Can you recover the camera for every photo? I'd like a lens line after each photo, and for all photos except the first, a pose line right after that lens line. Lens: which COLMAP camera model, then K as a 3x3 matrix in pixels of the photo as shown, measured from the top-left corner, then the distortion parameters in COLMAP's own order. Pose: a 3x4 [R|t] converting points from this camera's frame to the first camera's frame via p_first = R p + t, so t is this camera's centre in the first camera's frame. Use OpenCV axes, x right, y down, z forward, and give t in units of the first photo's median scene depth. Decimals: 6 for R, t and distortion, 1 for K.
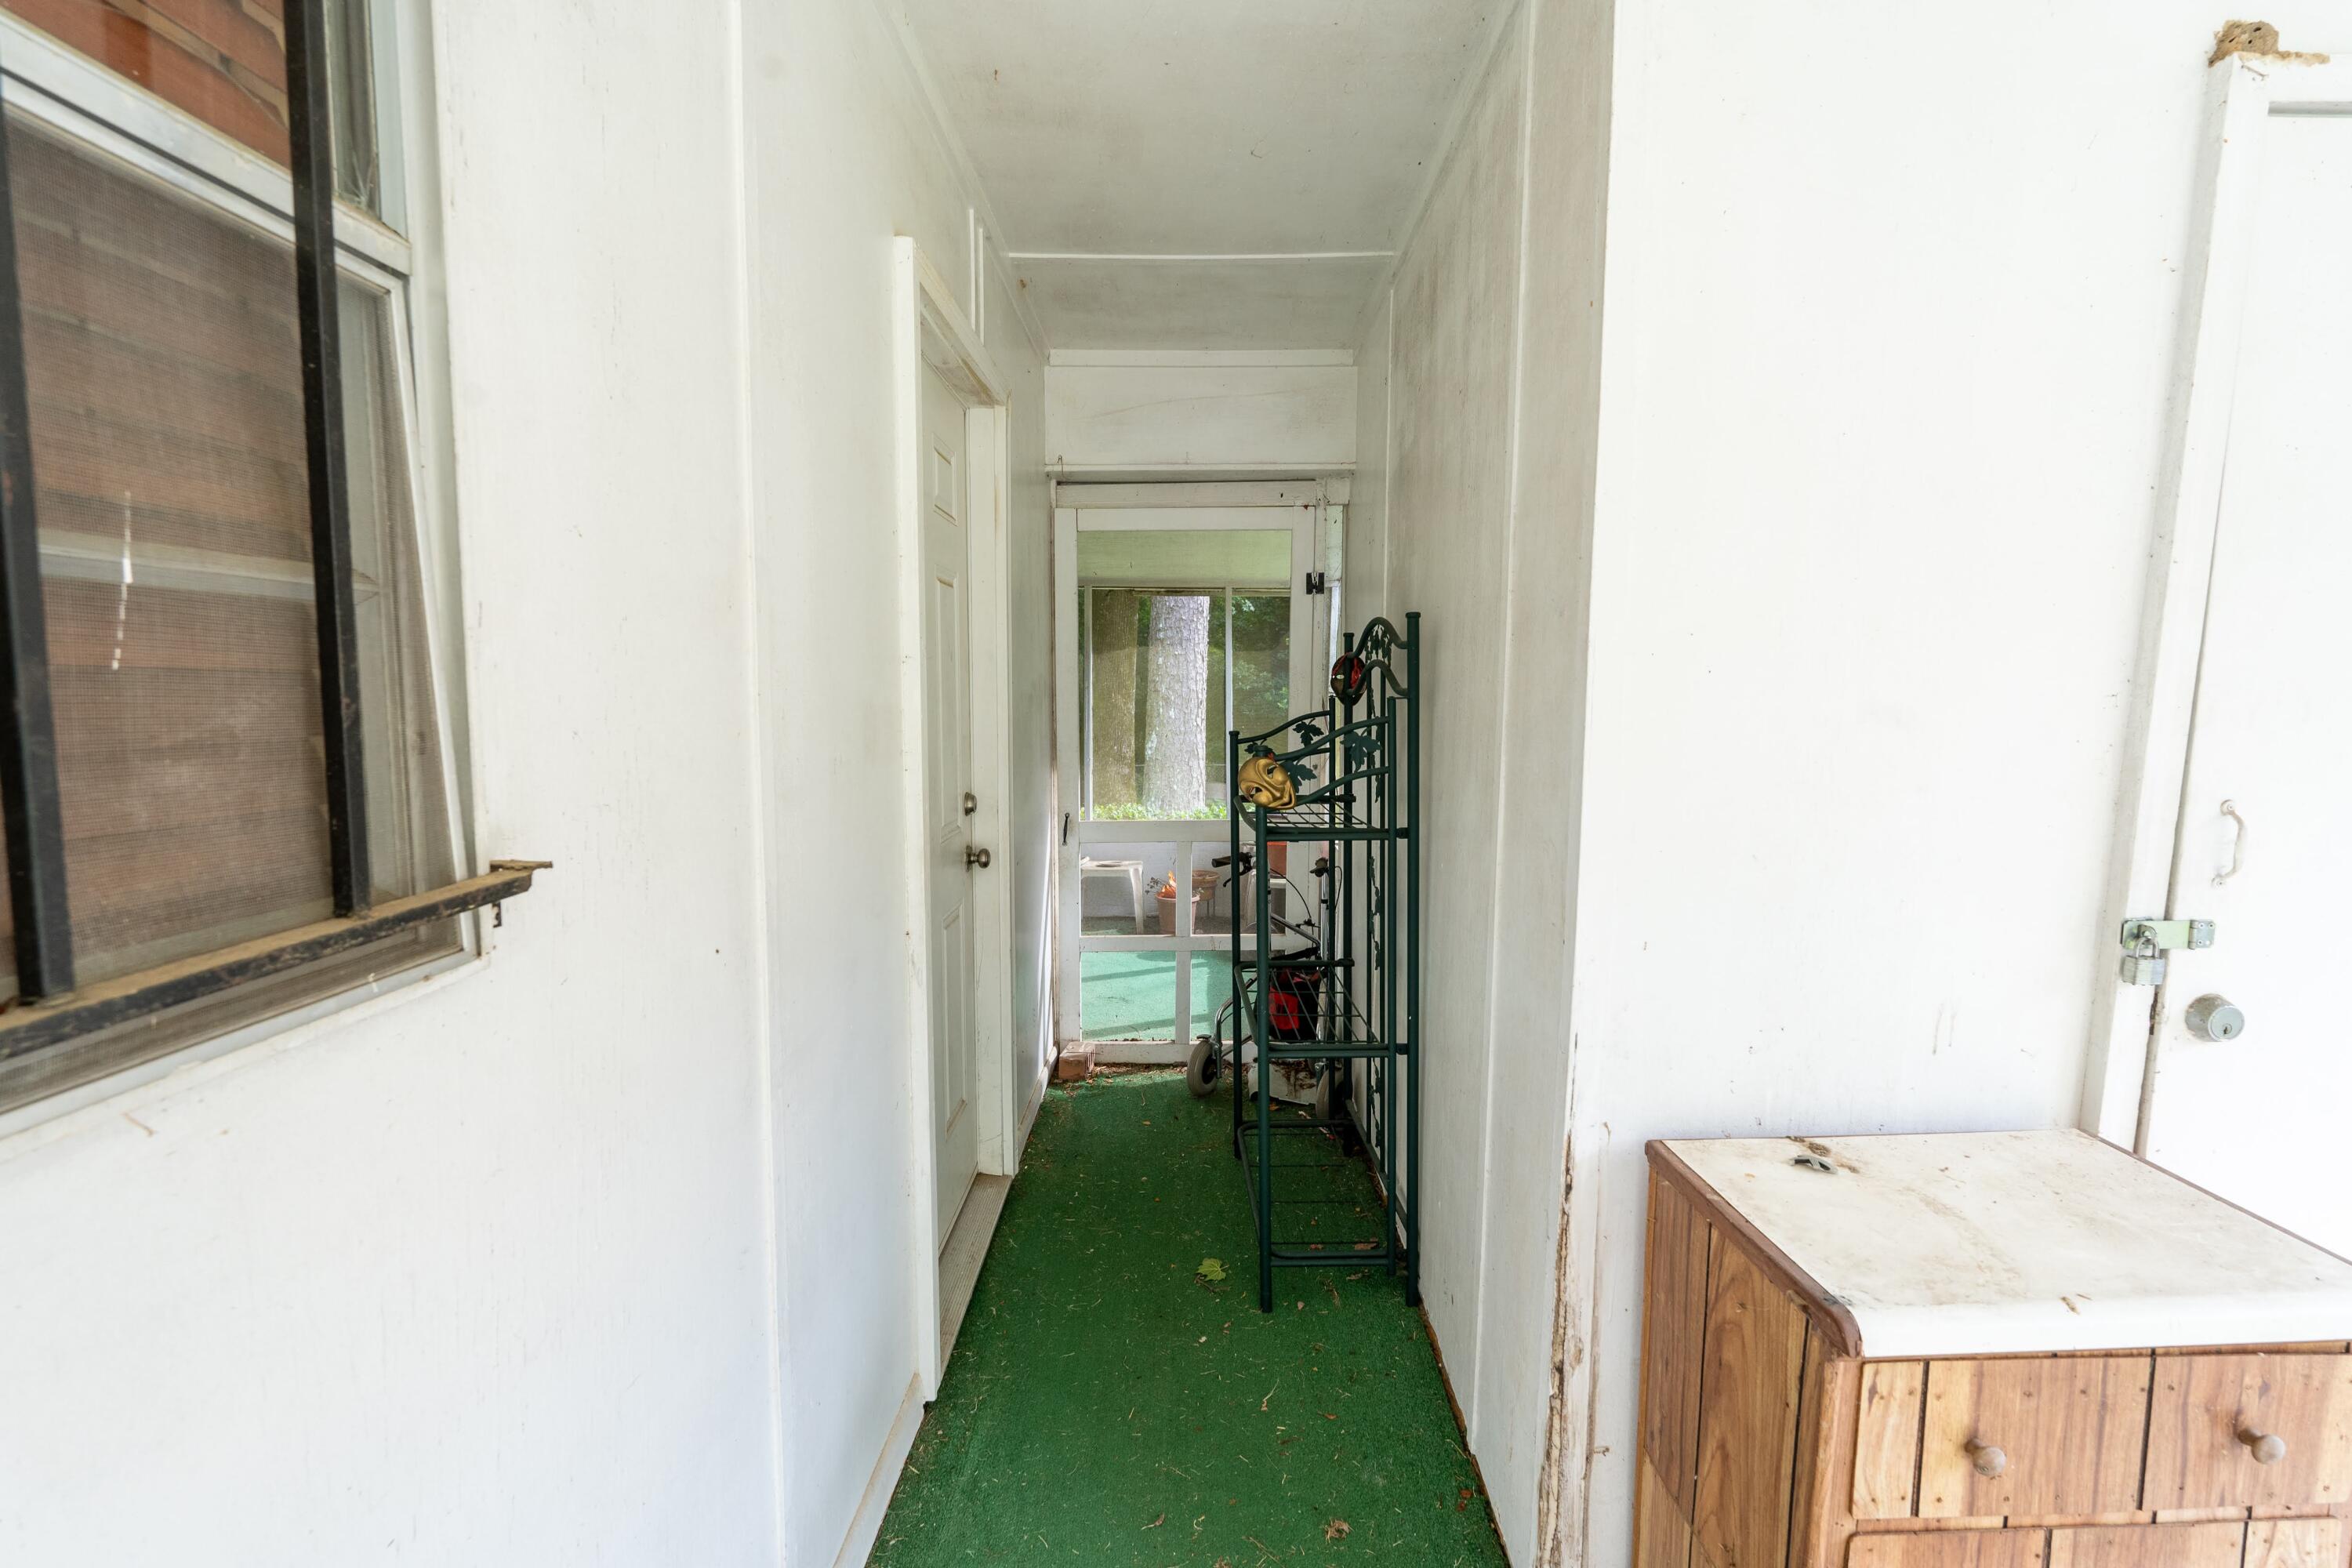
lens RADIAL K [[1018.6, 0, 1184.2], [0, 1018.6, 772.2], [0, 0, 1]] dist [0.001116, 0.000363]
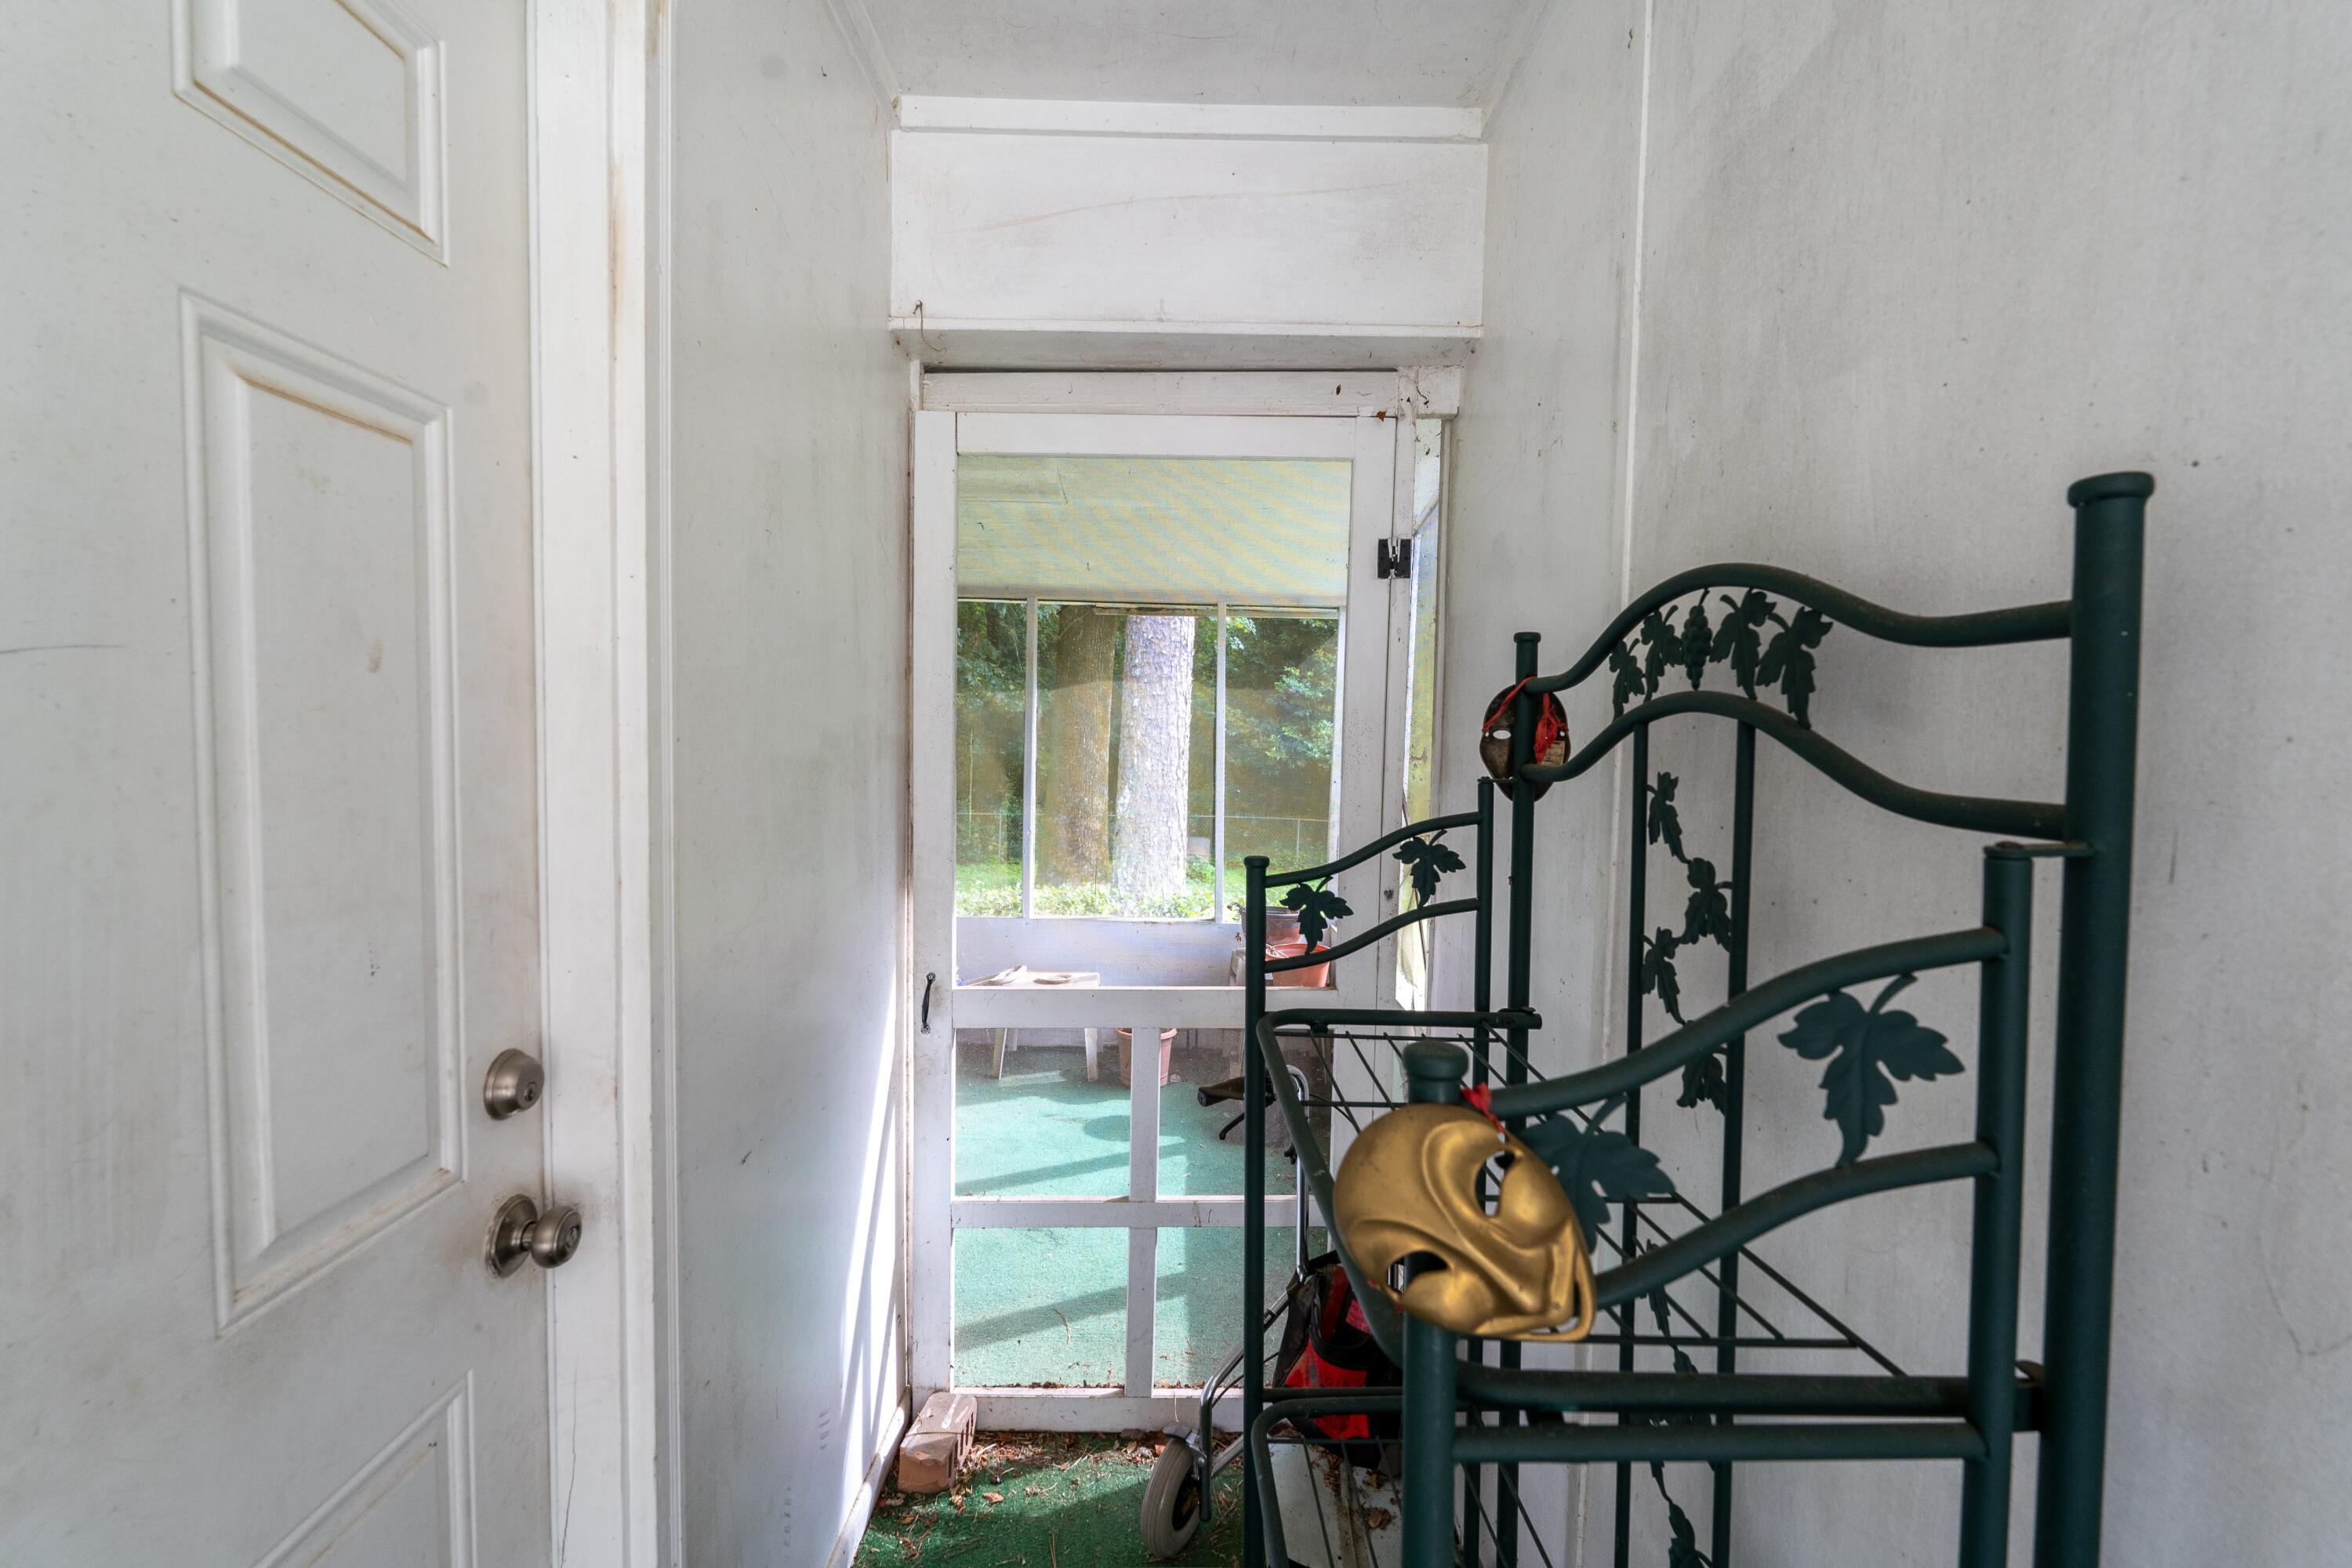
lens RADIAL K [[1018.6, 0, 1184.2], [0, 1018.6, 772.2], [0, 0, 1]] dist [0.001116, 0.000363]
pose [[0.999722, 0.015579, 0.017676, 0.008480], [-0.014816, 0.998988, -0.042466, -0.046367], [-0.018320, 0.042192, 0.998942, 0.462437]]
